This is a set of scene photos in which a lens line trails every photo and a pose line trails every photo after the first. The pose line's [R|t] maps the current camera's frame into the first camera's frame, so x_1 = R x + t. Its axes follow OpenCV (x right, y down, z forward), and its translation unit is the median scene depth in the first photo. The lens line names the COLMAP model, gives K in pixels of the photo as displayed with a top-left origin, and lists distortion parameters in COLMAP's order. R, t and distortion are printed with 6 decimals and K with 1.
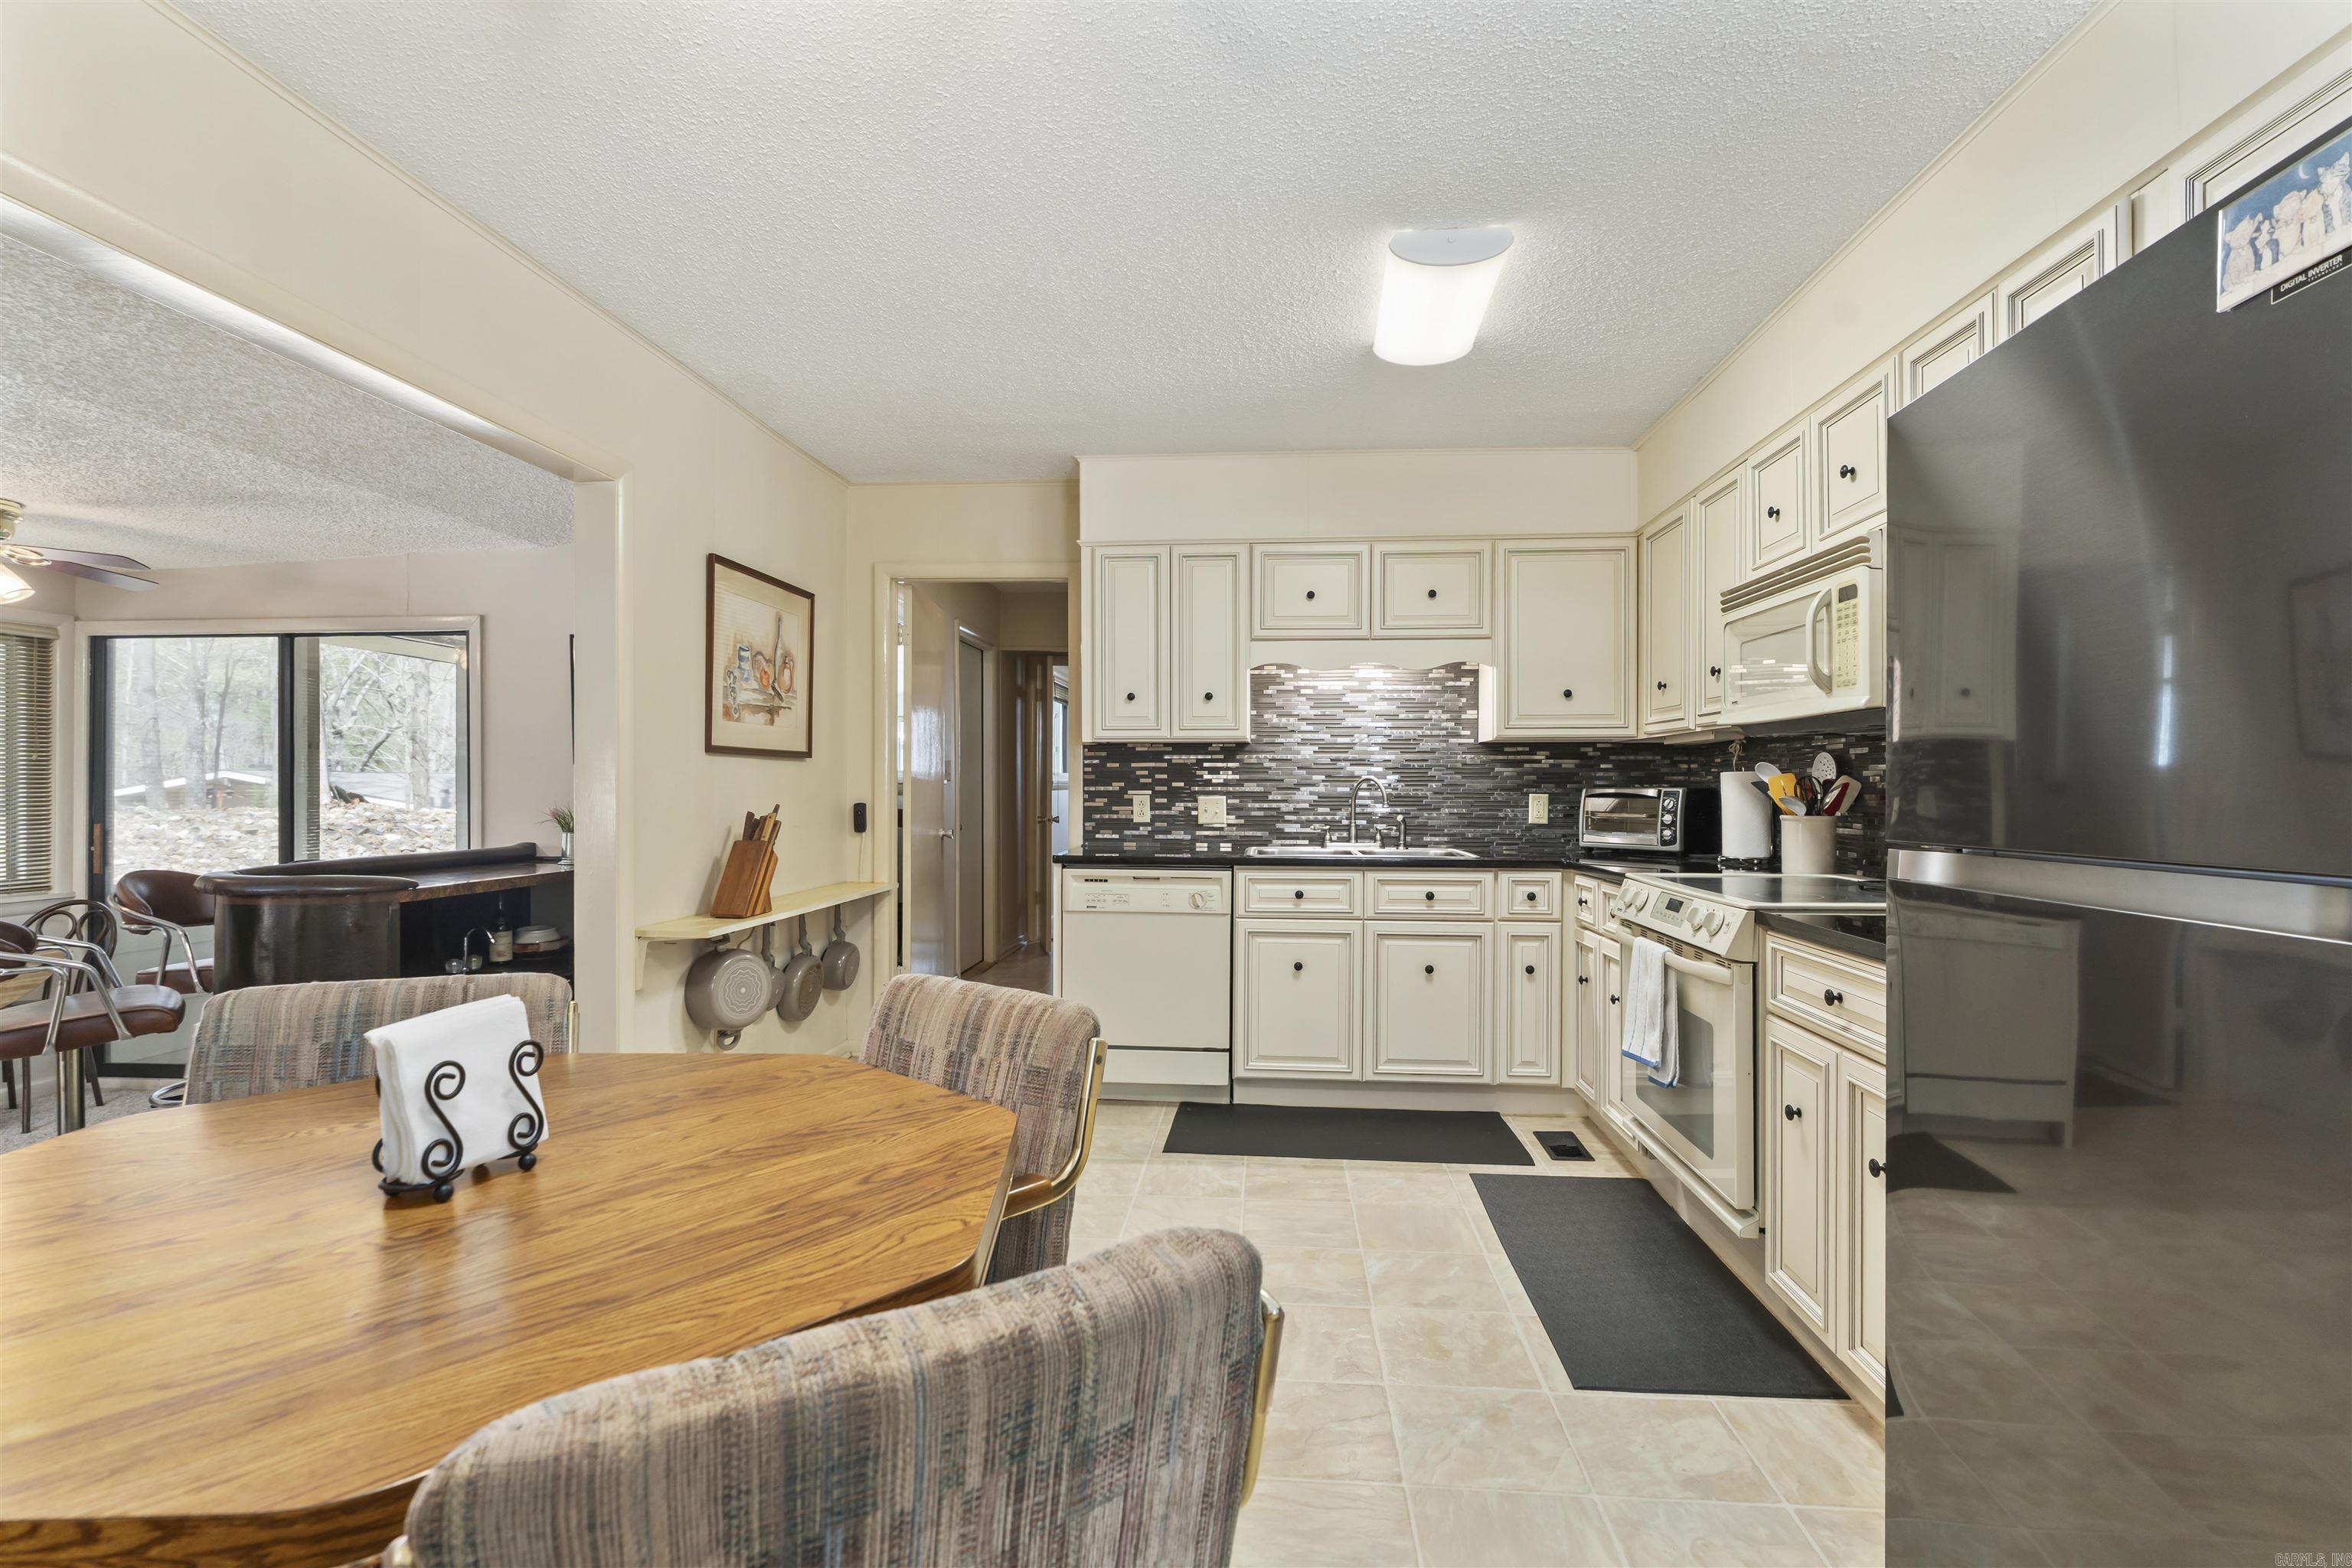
lens RADIAL K [[1080.5, 0, 1174.1], [0, 1080.5, 792.0], [0, 0, 1]] dist [-0.003589, 0.000869]
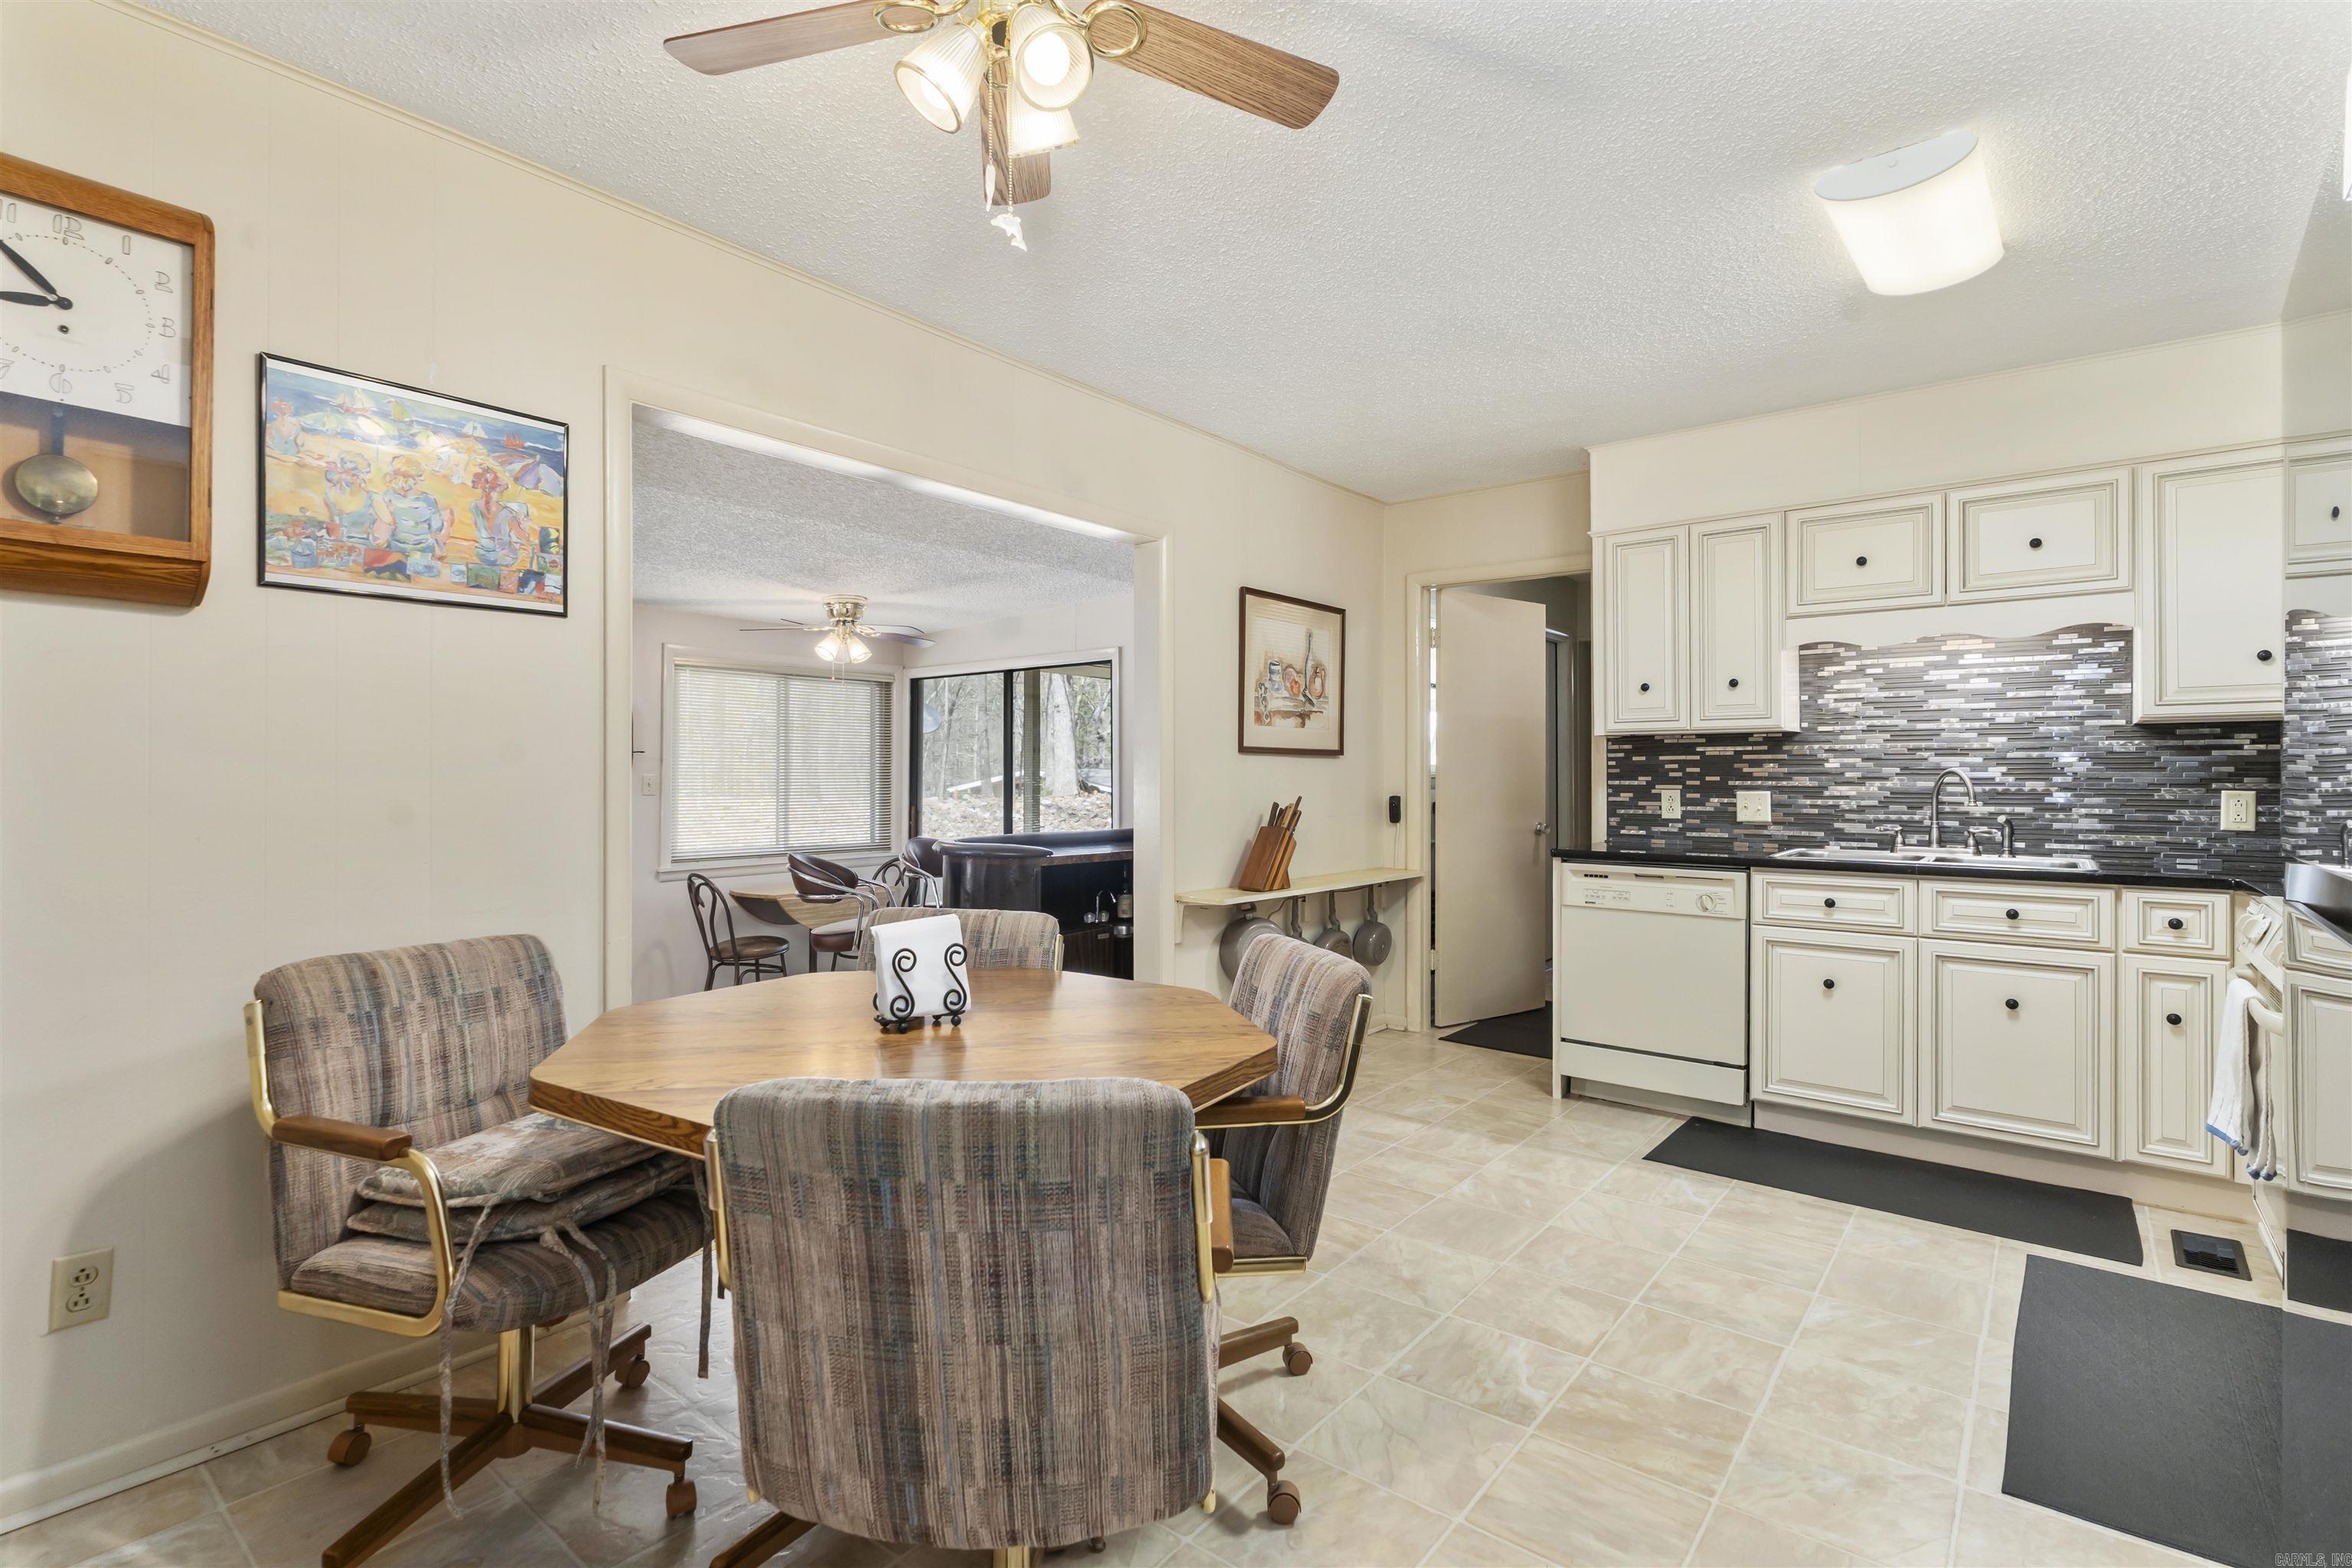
lens RADIAL K [[1080.5, 0, 1159.9], [0, 1080.5, 780.4], [0, 0, 1]] dist [-0.003589, 0.000869]
pose [[0.825052, -0.000055, -0.565057, 0.157852], [-0.002610, 0.999989, -0.003908, -0.000605], [0.565051, 0.004699, 0.825043, -0.039152]]
